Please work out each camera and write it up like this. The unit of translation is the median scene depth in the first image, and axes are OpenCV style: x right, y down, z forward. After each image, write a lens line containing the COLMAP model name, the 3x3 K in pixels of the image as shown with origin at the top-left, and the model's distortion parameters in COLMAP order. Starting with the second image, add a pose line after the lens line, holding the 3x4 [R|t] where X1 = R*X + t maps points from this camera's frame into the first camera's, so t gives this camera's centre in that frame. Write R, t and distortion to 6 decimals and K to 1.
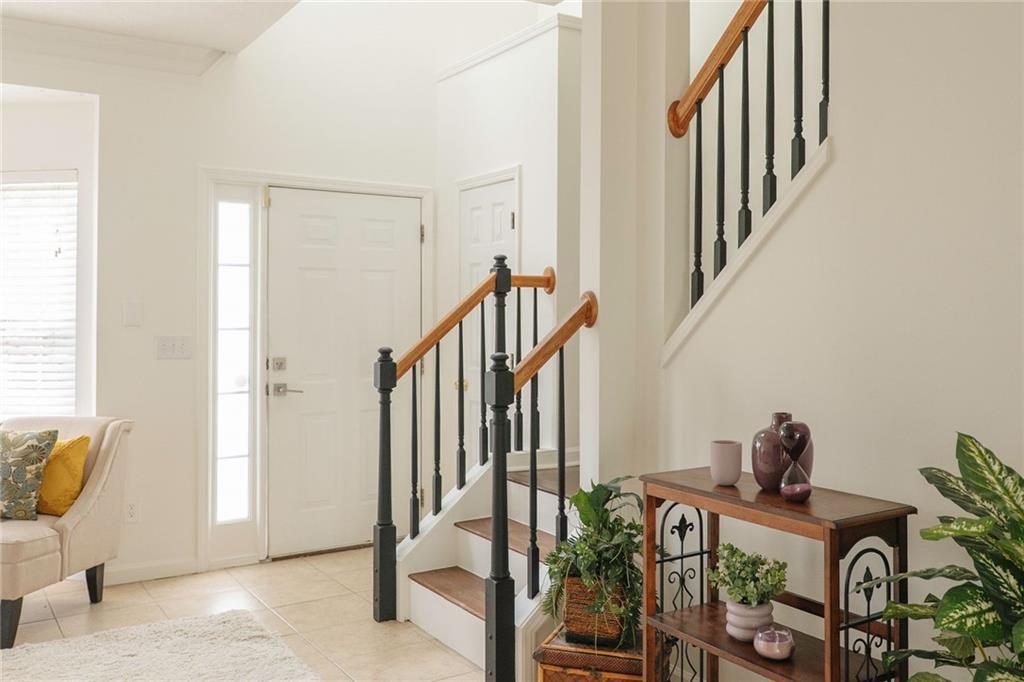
lens RADIAL K [[927.4, 0, 584.7], [0, 927.4, 300.7], [0, 0, 1]] dist [0.005695, 0.003498]
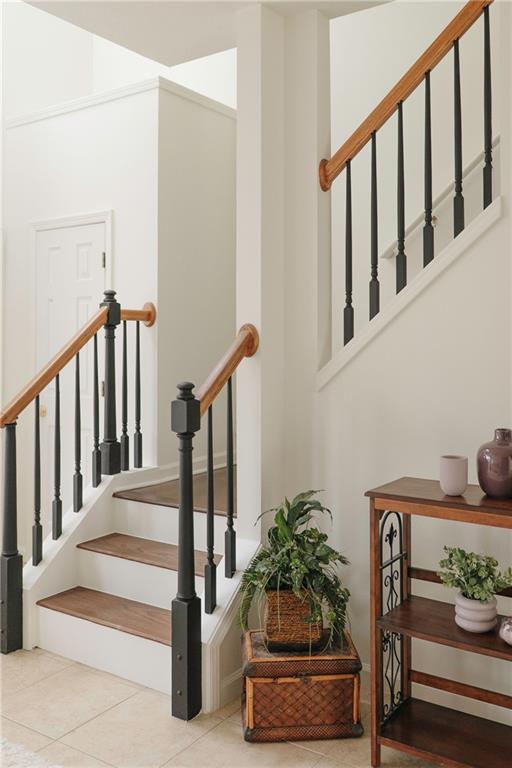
lens RADIAL K [[695.6, 0, 290.3], [0, 695.6, 326.9], [0, 0, 1]] dist [0.005695, 0.003498]
pose [[0.923526, 0.001384, 0.383533, -0.219293], [0.001491, 0.999973, -0.007199, -0.000827], [-0.383533, 0.007220, 0.923499, 0.178125]]
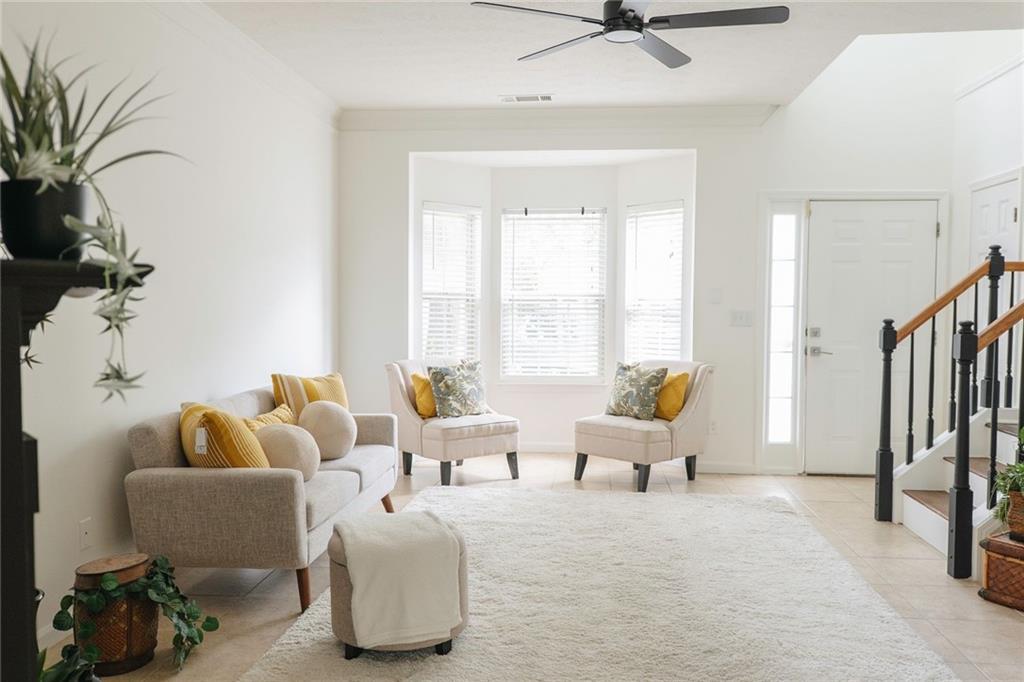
lens RADIAL K [[818.7, 0, 512.0], [0, 818.7, 341.0], [0, 0, 1]] dist [0.001685, 0.001764]
pose [[0.758722, 0.035099, -0.650468, 0.136912], [0.002551, 0.998380, 0.056848, 0.014011], [0.651409, -0.044791, 0.757403, -0.234507]]
